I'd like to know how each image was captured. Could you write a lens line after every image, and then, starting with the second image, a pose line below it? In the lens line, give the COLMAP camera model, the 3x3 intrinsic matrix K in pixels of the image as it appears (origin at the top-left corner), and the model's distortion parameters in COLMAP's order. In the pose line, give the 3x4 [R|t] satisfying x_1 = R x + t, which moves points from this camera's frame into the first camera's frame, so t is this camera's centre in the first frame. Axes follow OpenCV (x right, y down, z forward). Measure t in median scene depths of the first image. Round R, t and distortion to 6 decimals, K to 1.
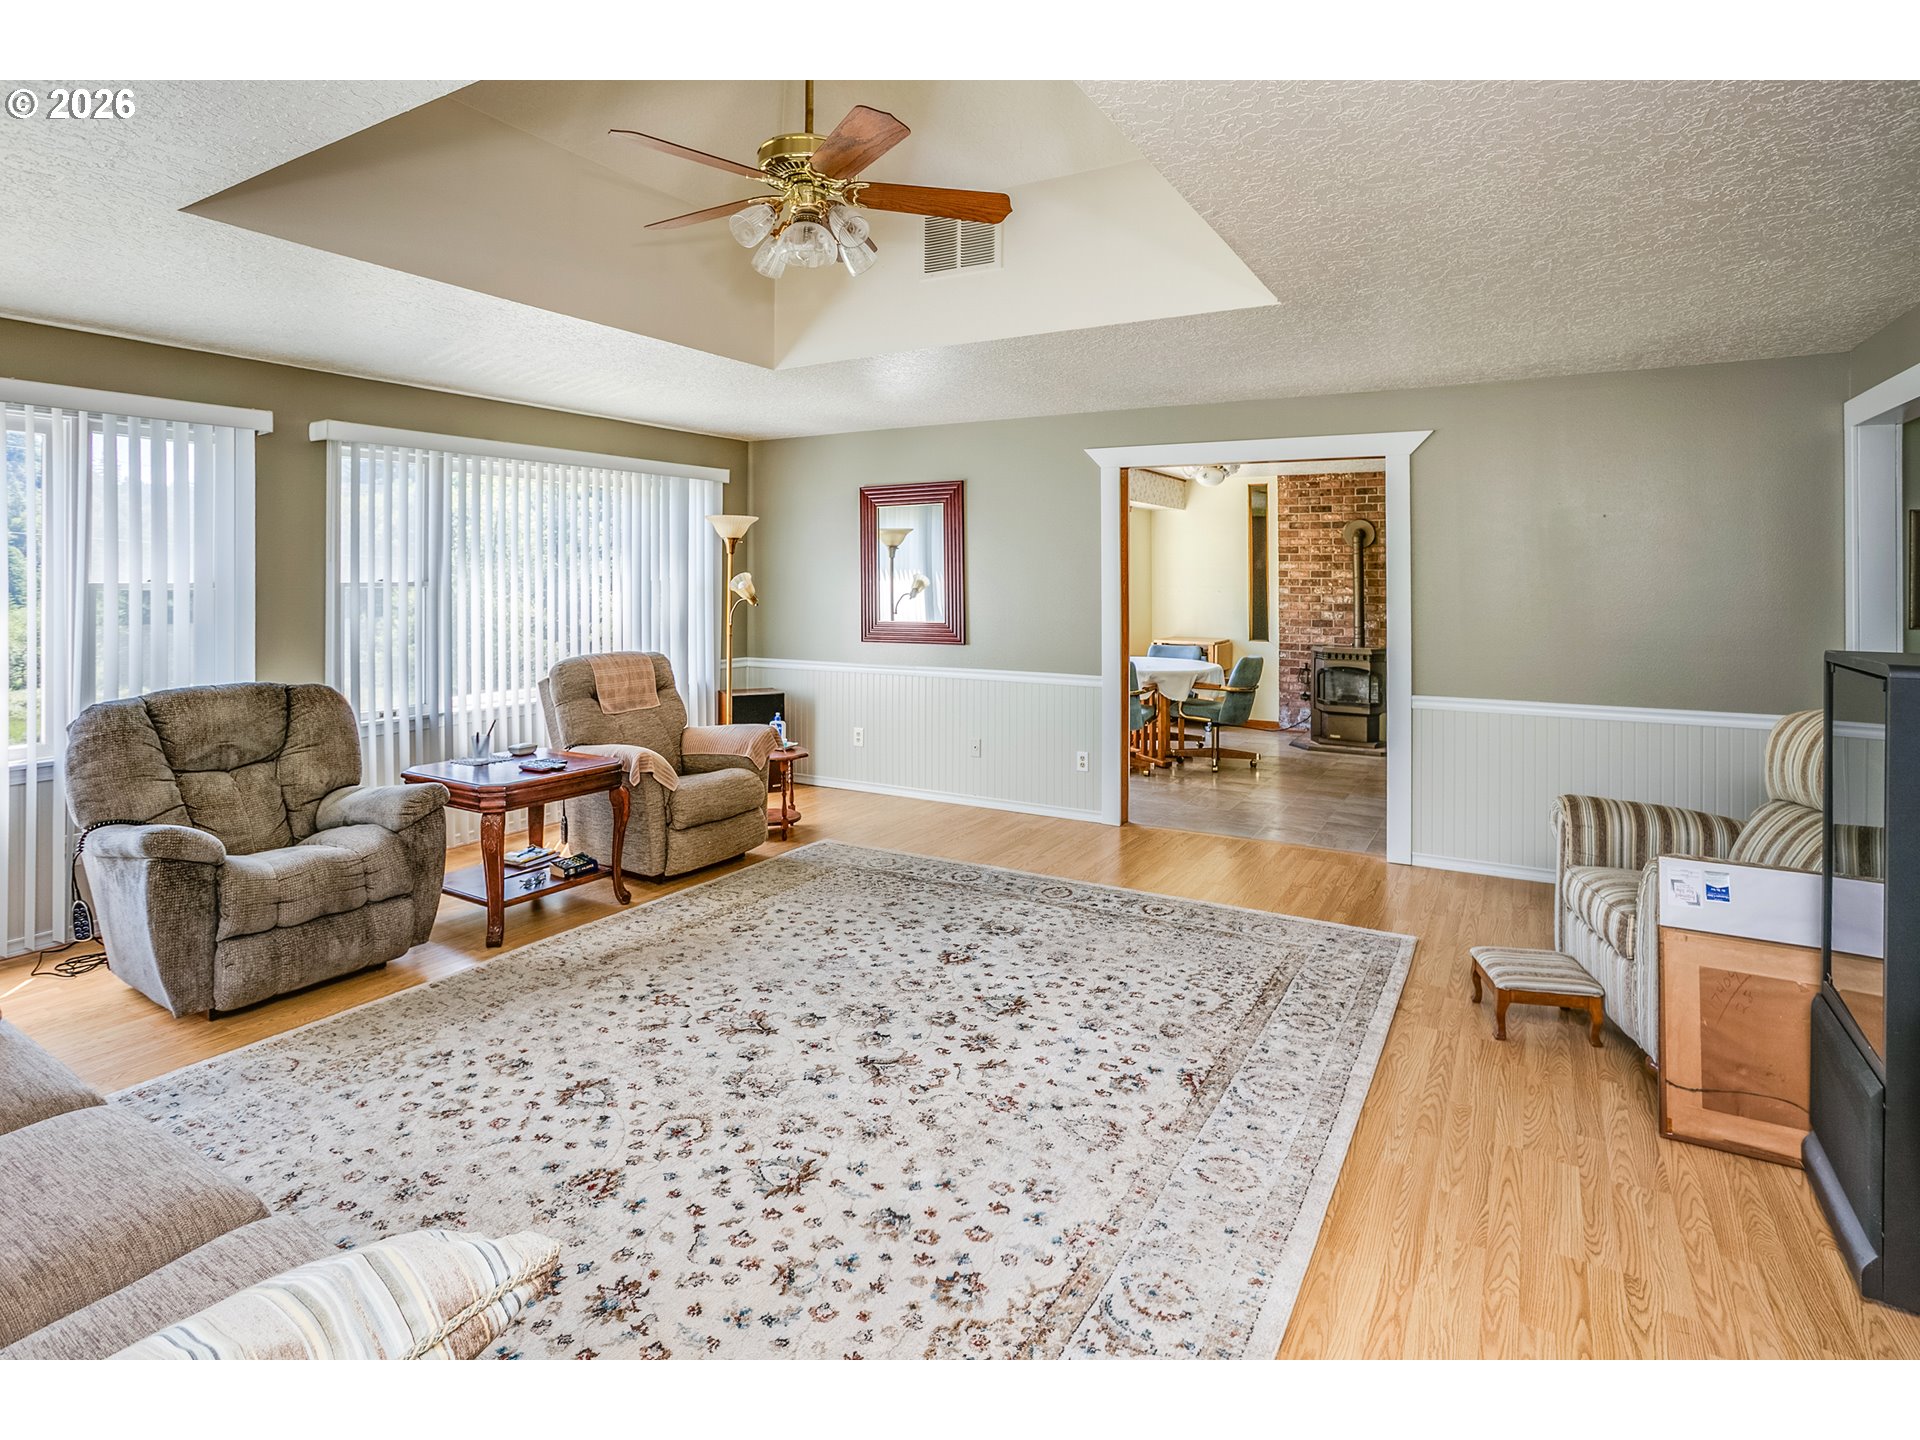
lens RADIAL K [[994.9, 0, 967.2], [0, 994.9, 588.8], [0, 0, 1]] dist [-0.046128, 0.020423]
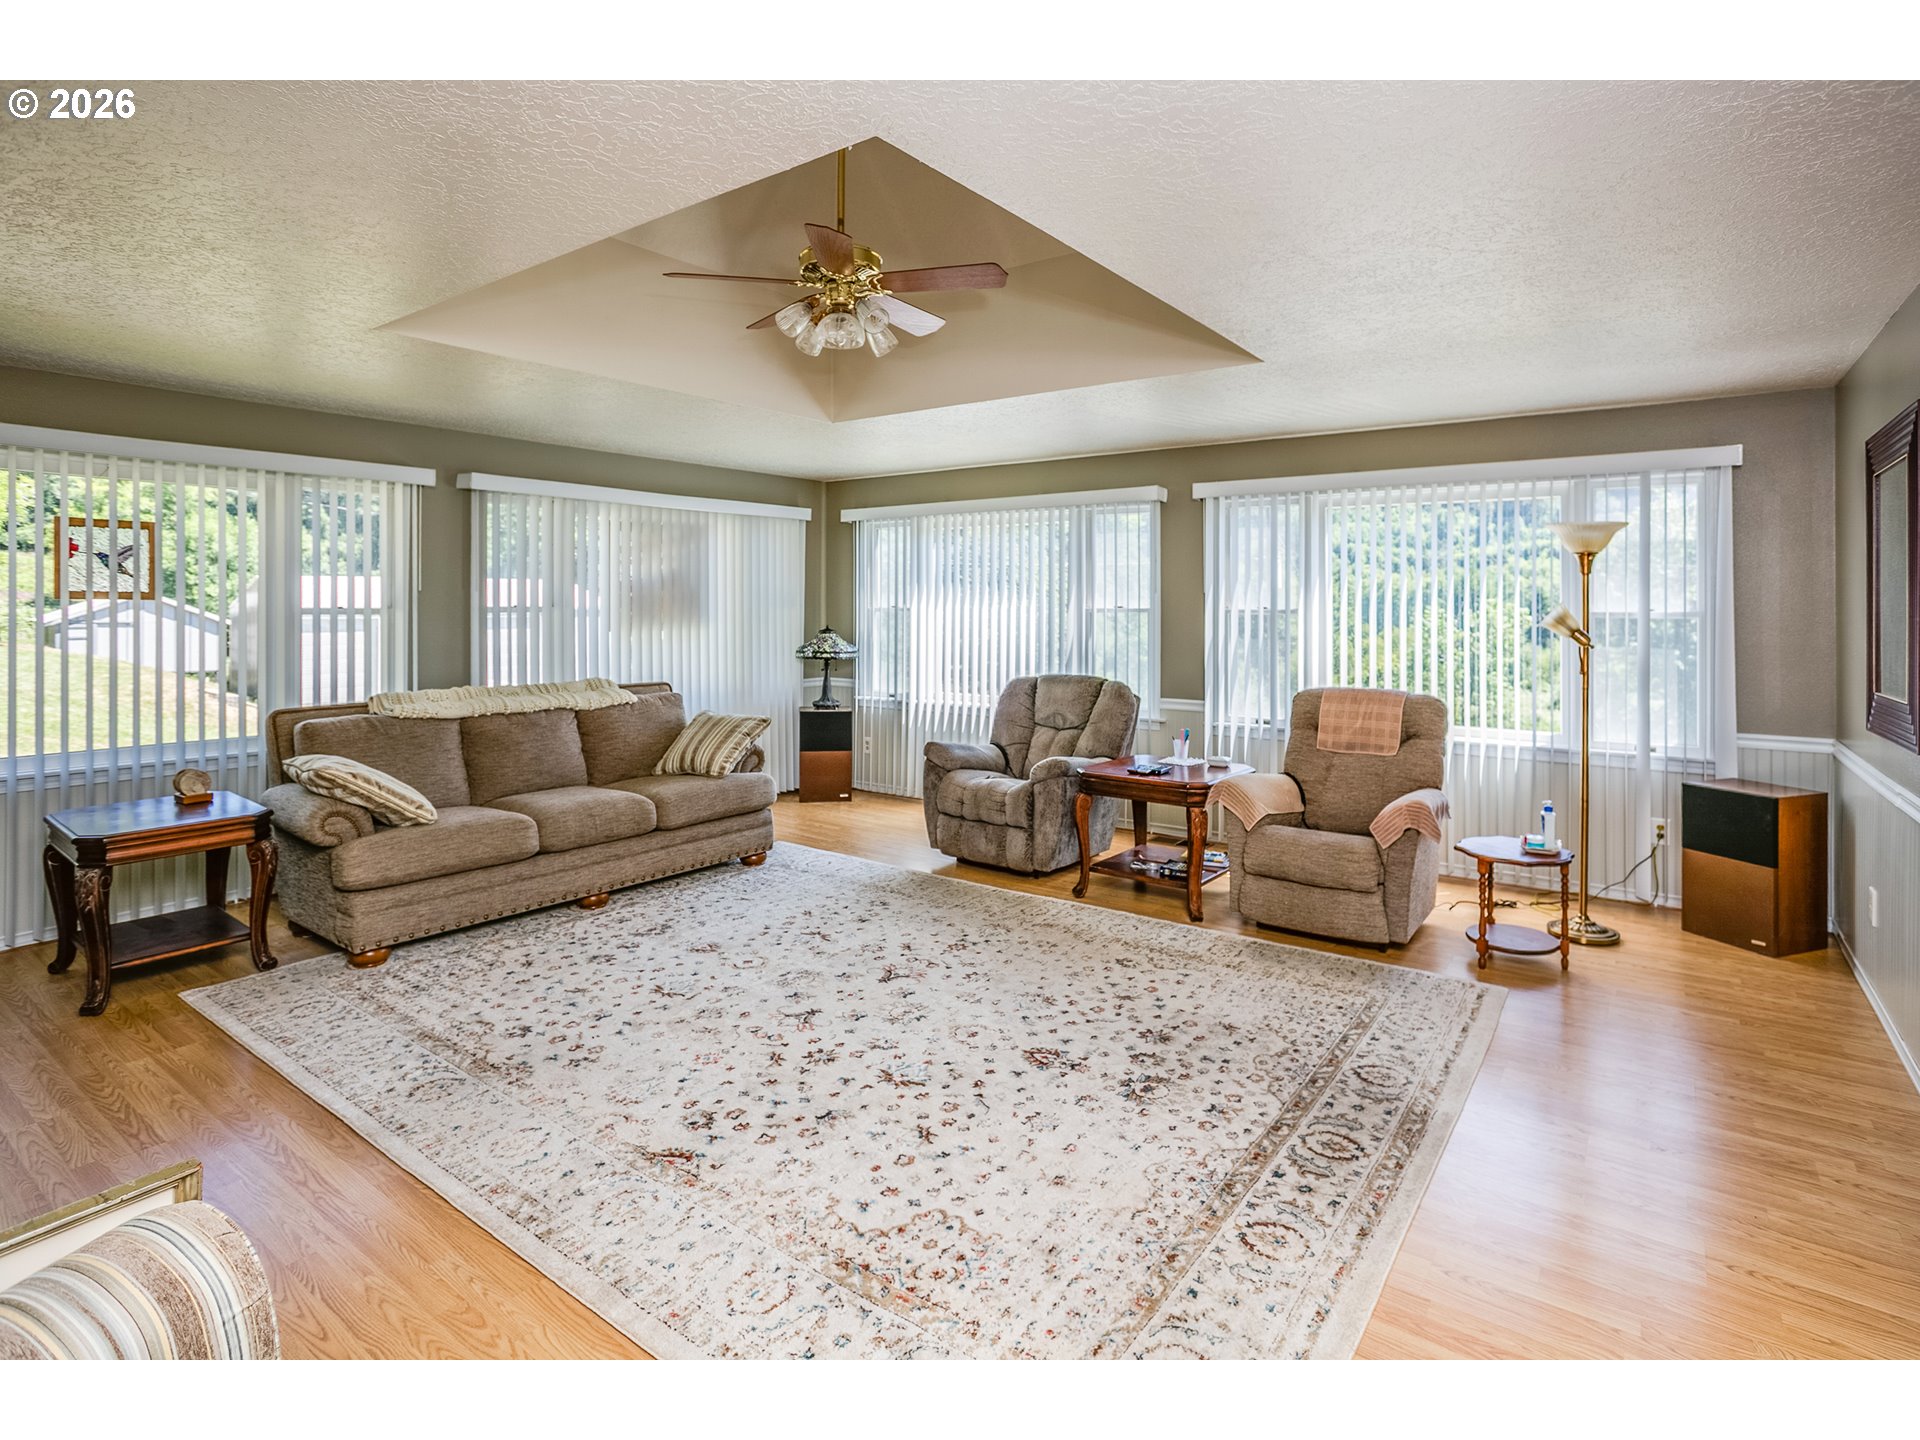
lens RADIAL K [[994.9, 0, 967.2], [0, 994.9, 588.8], [0, 0, 1]] dist [-0.046128, 0.020423]
pose [[-0.104853, -0.014275, -0.994385, 1.102777], [-0.013019, 0.999831, -0.012980, -0.018879], [0.994402, 0.011585, -0.105021, 1.344009]]
